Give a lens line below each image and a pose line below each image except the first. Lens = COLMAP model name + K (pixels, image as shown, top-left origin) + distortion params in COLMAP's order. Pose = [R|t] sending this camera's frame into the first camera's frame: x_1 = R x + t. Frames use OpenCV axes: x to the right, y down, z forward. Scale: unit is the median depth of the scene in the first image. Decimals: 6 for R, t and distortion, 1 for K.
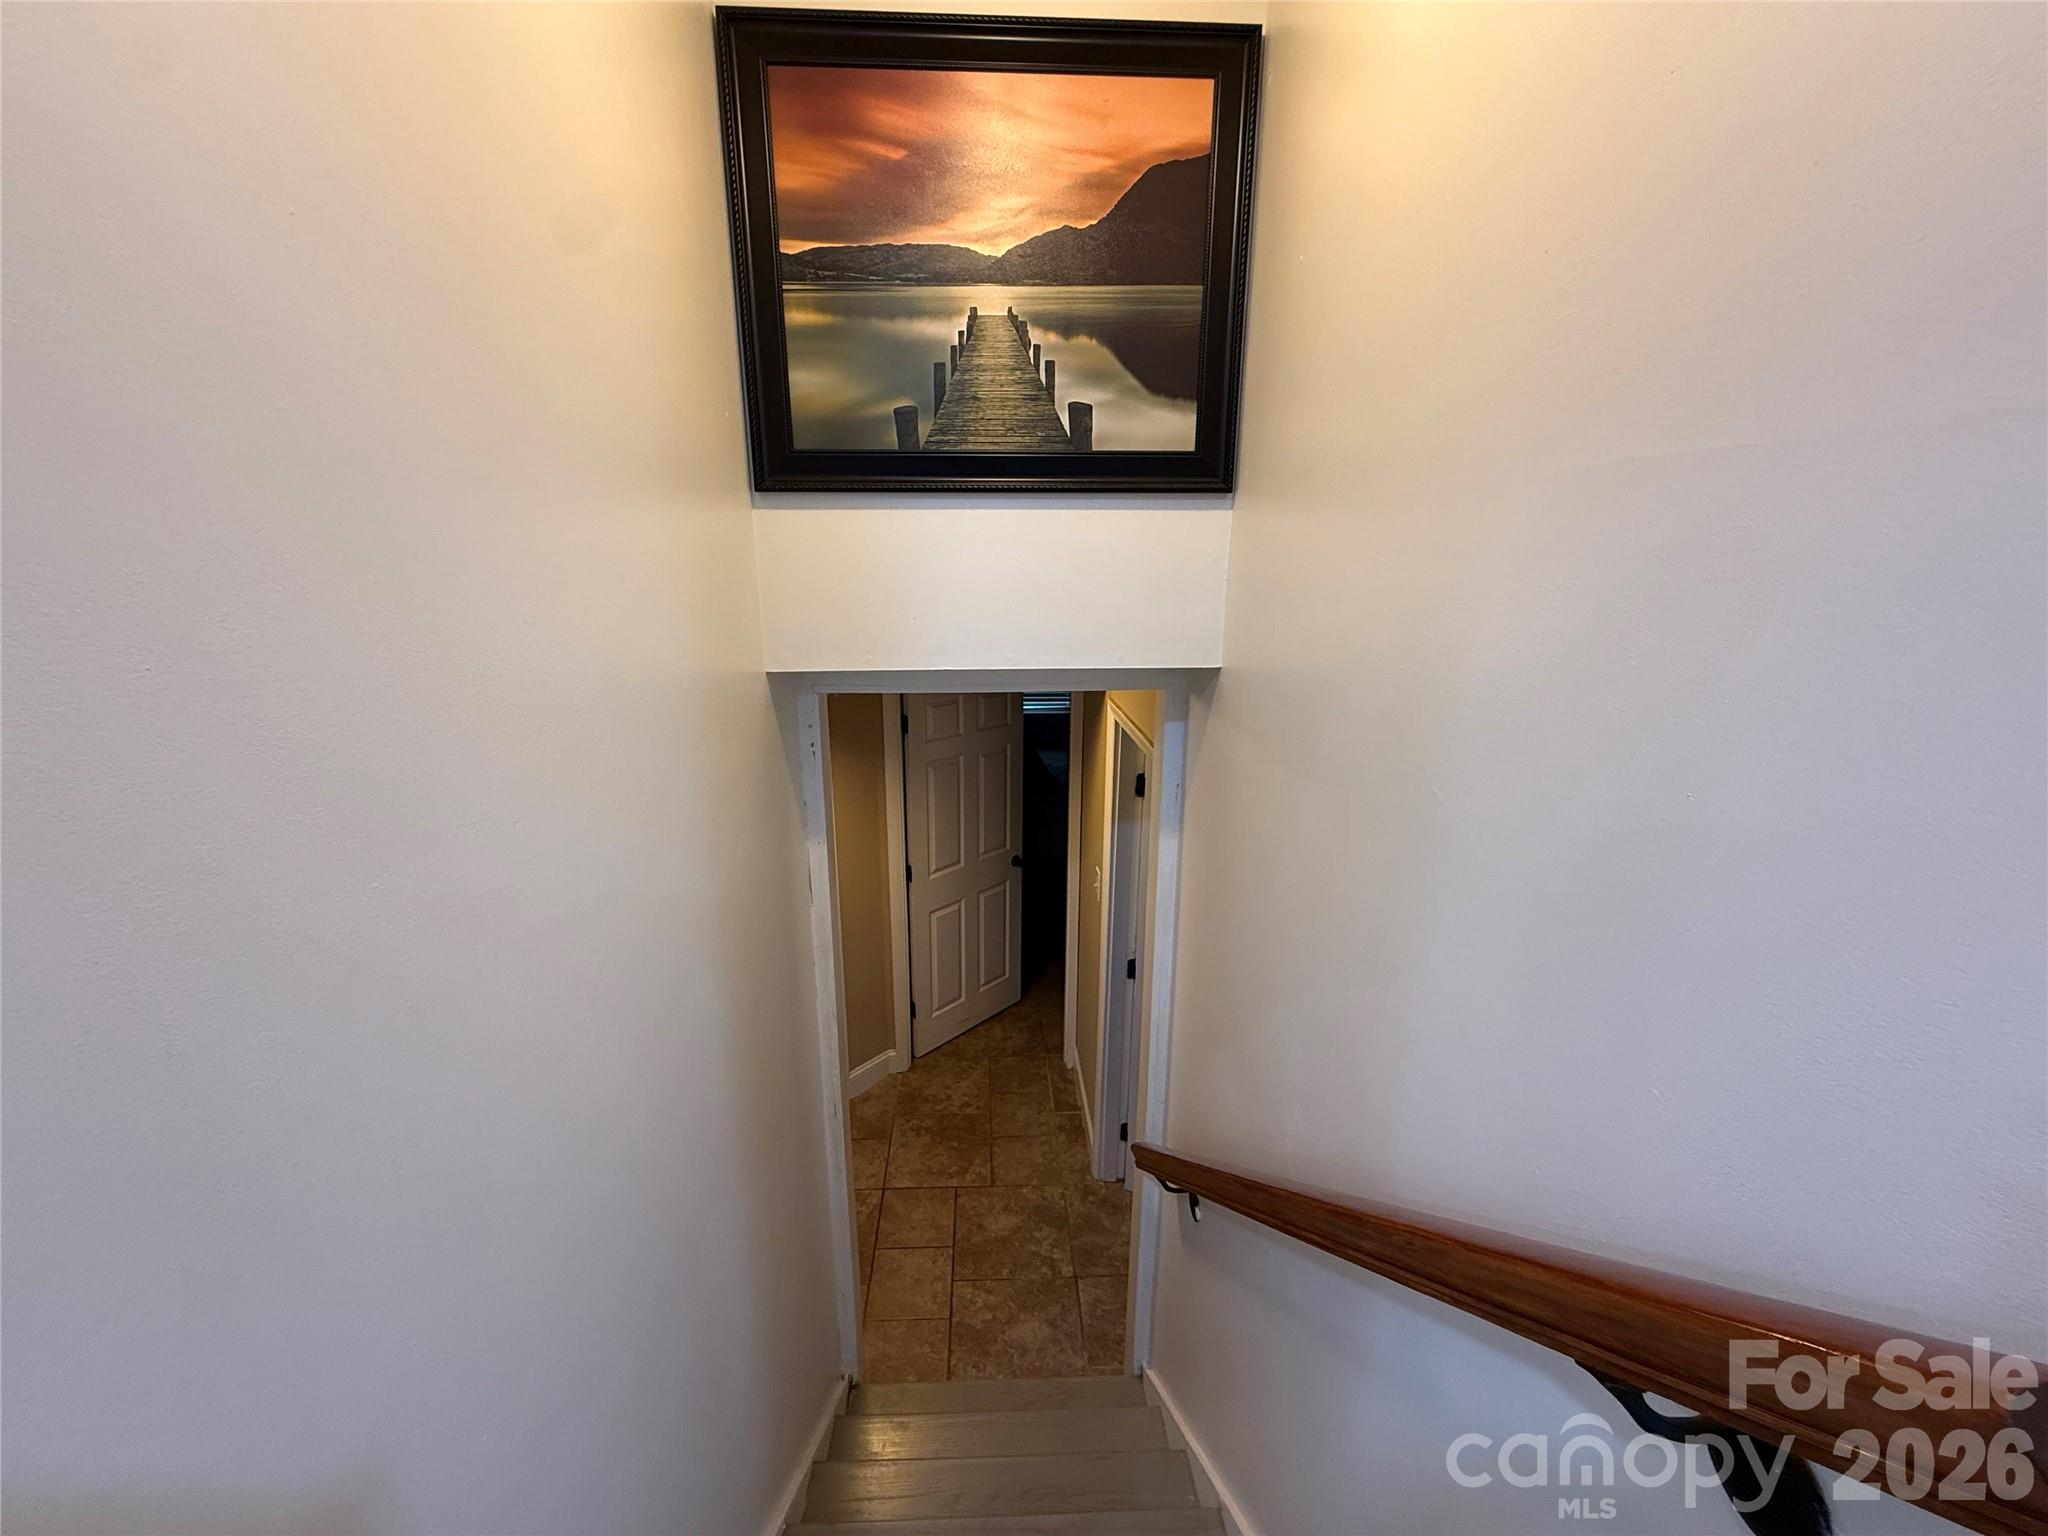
lens RADIAL K [[824.2, 0, 1028.7], [0, 824.2, 767.9], [0, 0, 1]] dist [-0.000769, -0.000049]
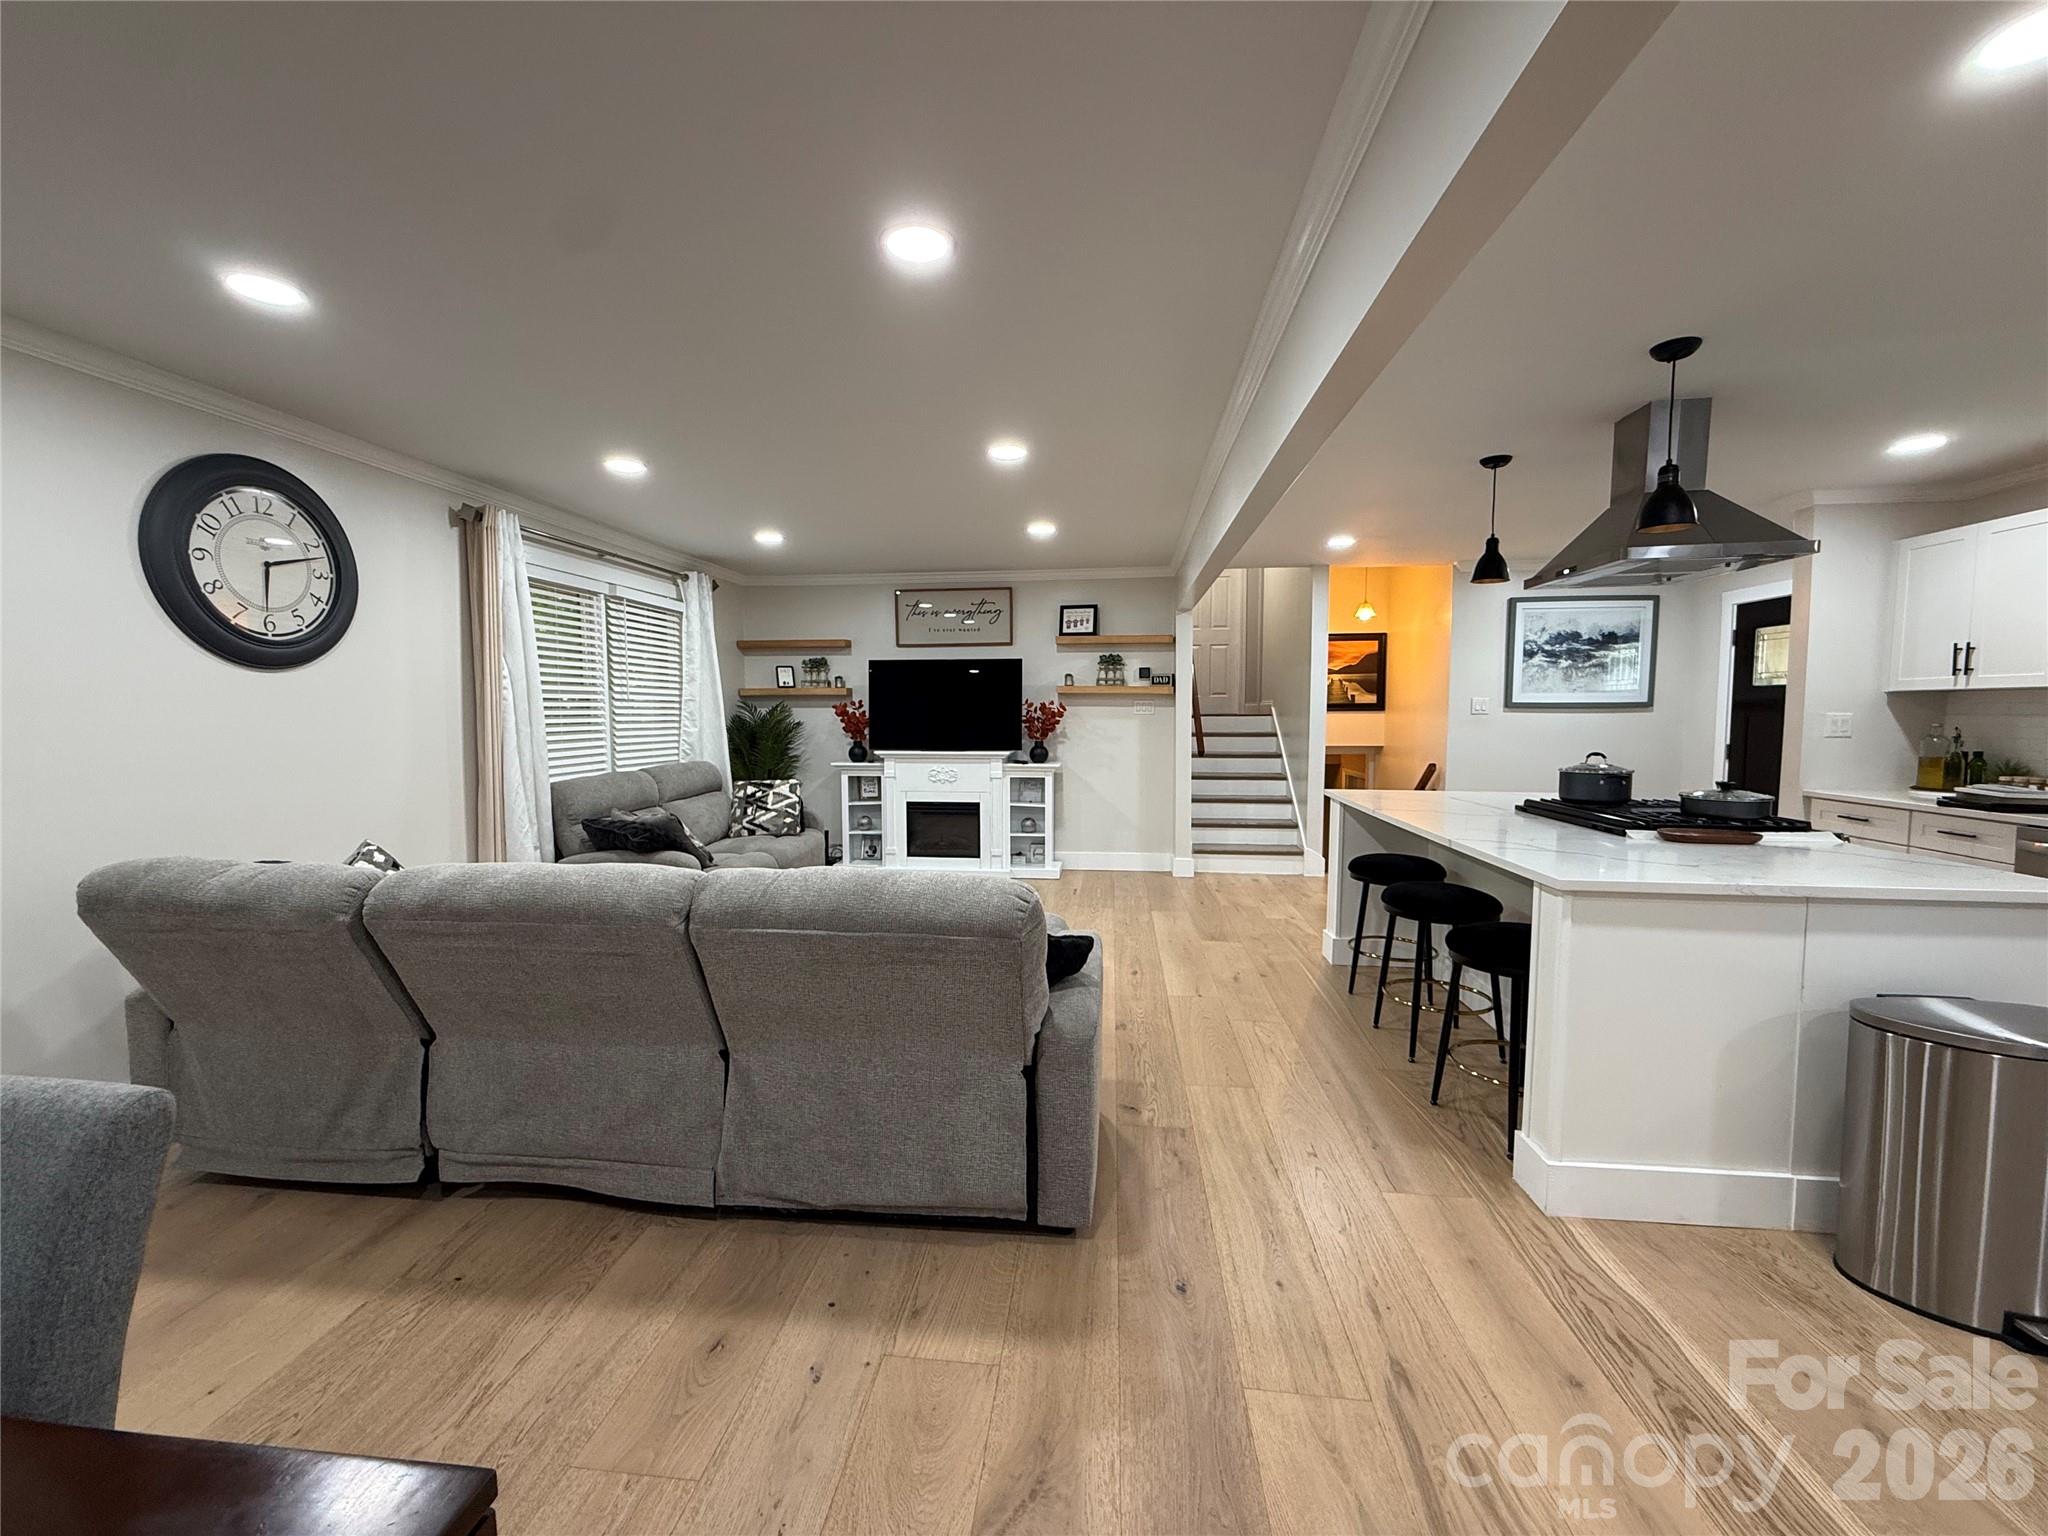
lens RADIAL K [[815.6, 0, 1019.0], [0, 815.6, 769.3], [0, 0, 1]] dist [-0.000597, 0.000112]
pose [[0.985930, 0.004443, -0.167097, -1.142913], [-0.036438, 0.981319, -0.188907, 1.054879], [0.163136, 0.192337, 0.967674, -4.185031]]
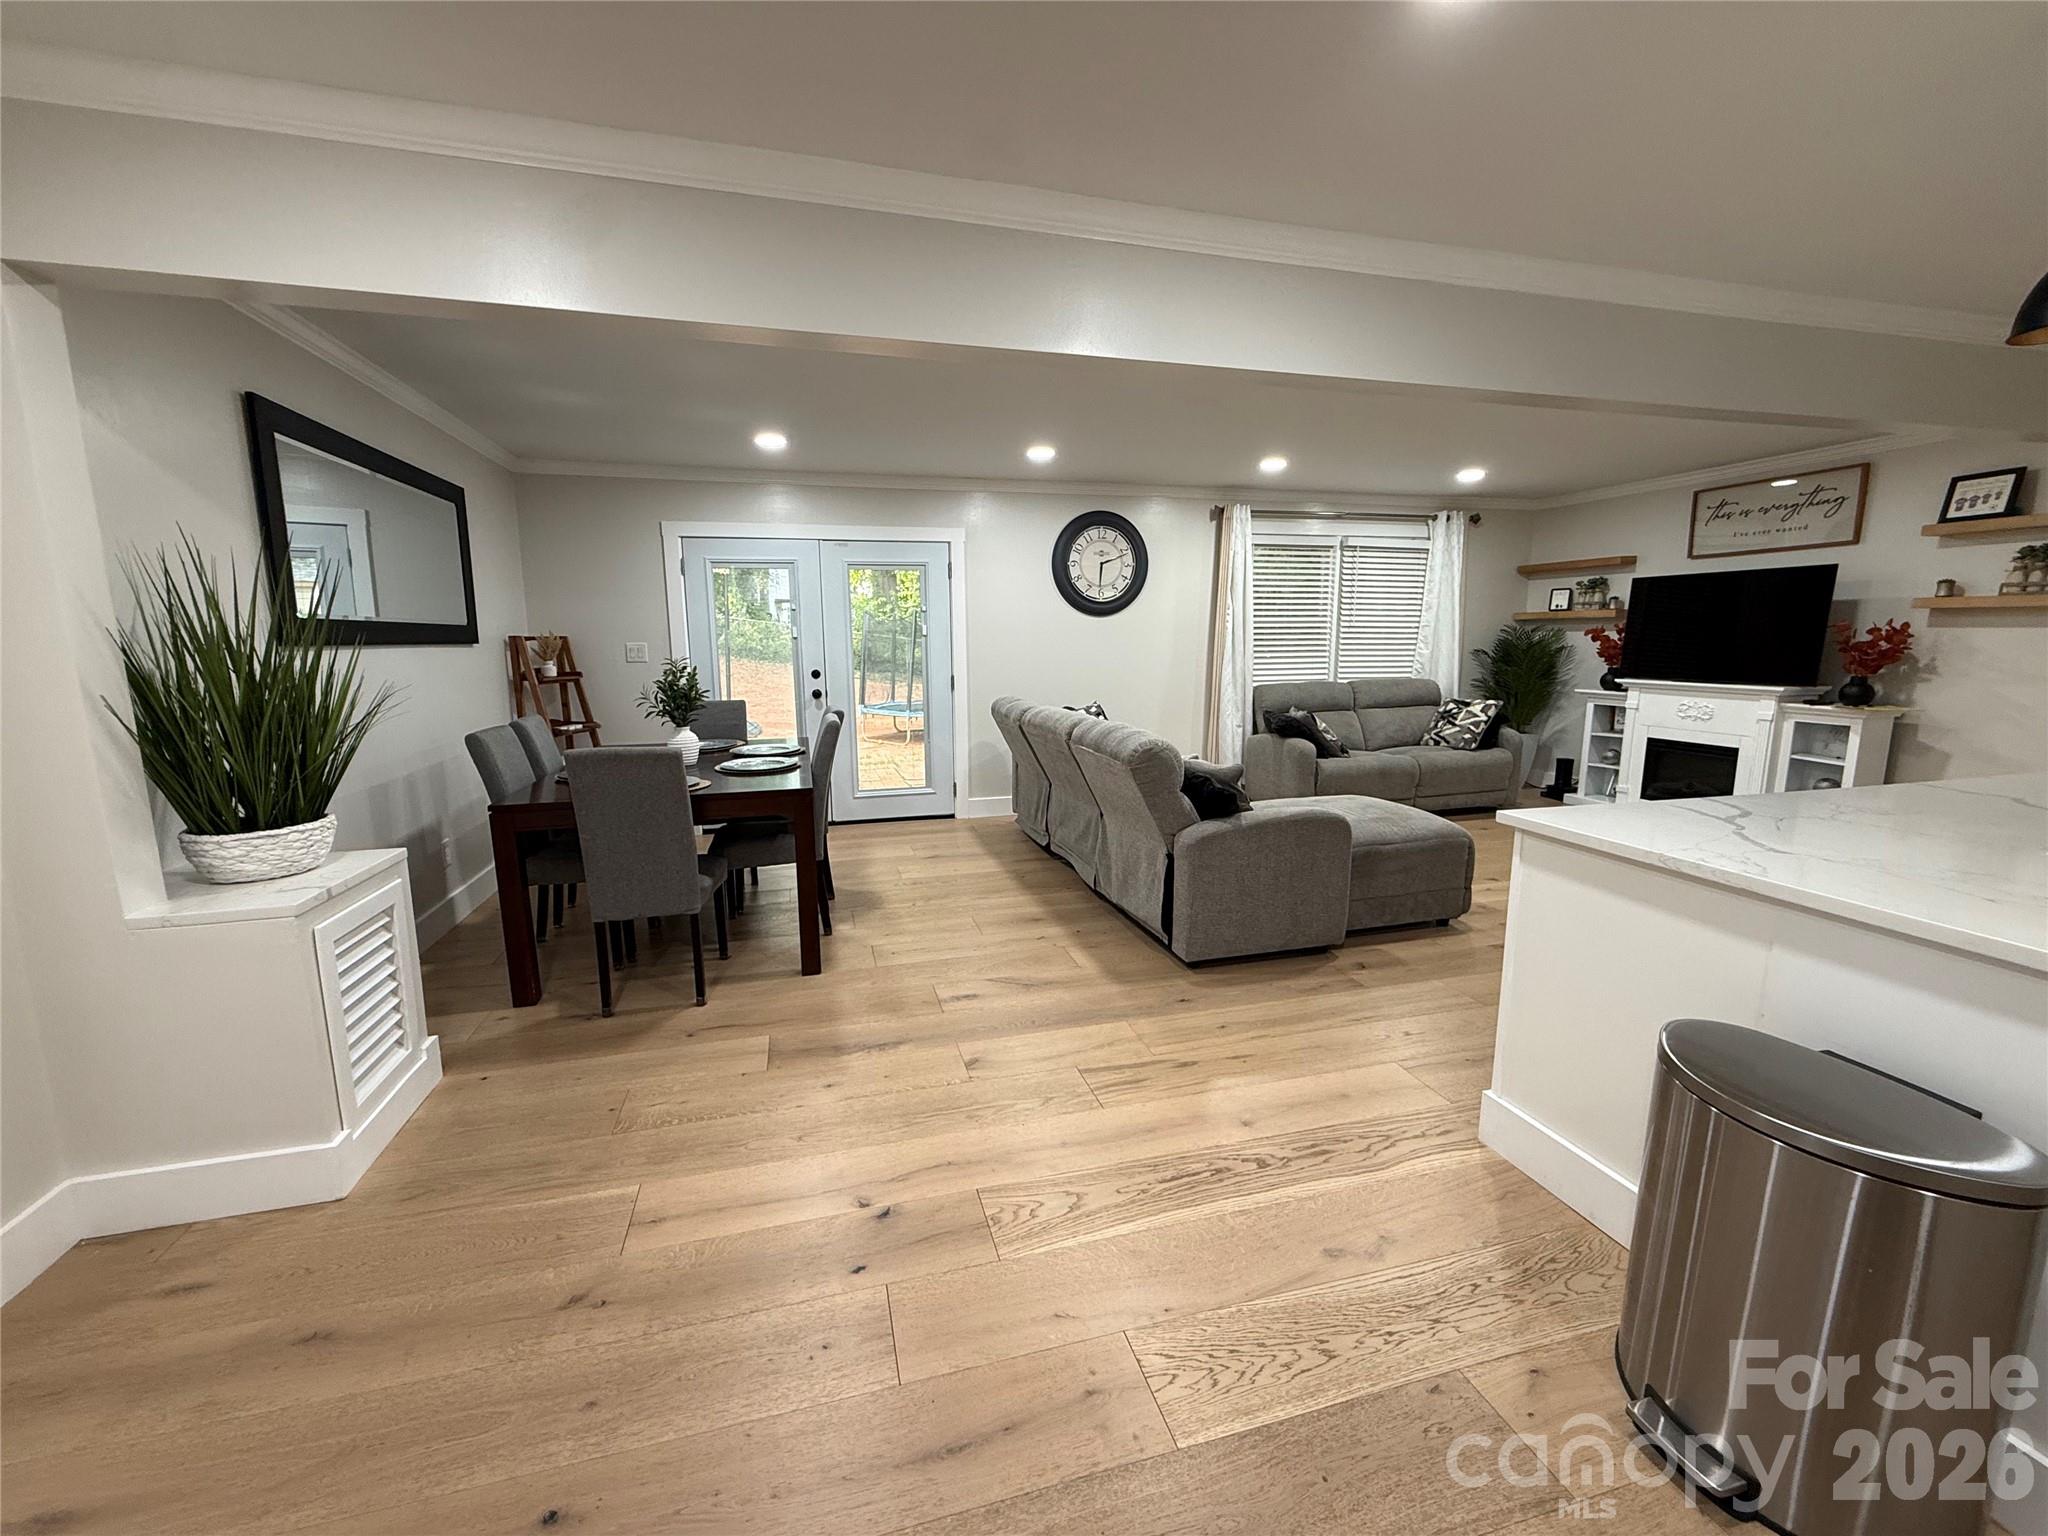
lens RADIAL K [[815.6, 0, 1016.1], [0, 815.6, 771.2], [0, 0, 1]] dist [-0.000597, 0.000112]
pose [[0.204241, 0.153185, -0.966861, 0.630649], [-0.249976, 0.963097, 0.099783, 0.948522], [0.946466, 0.221312, 0.234997, -3.783604]]
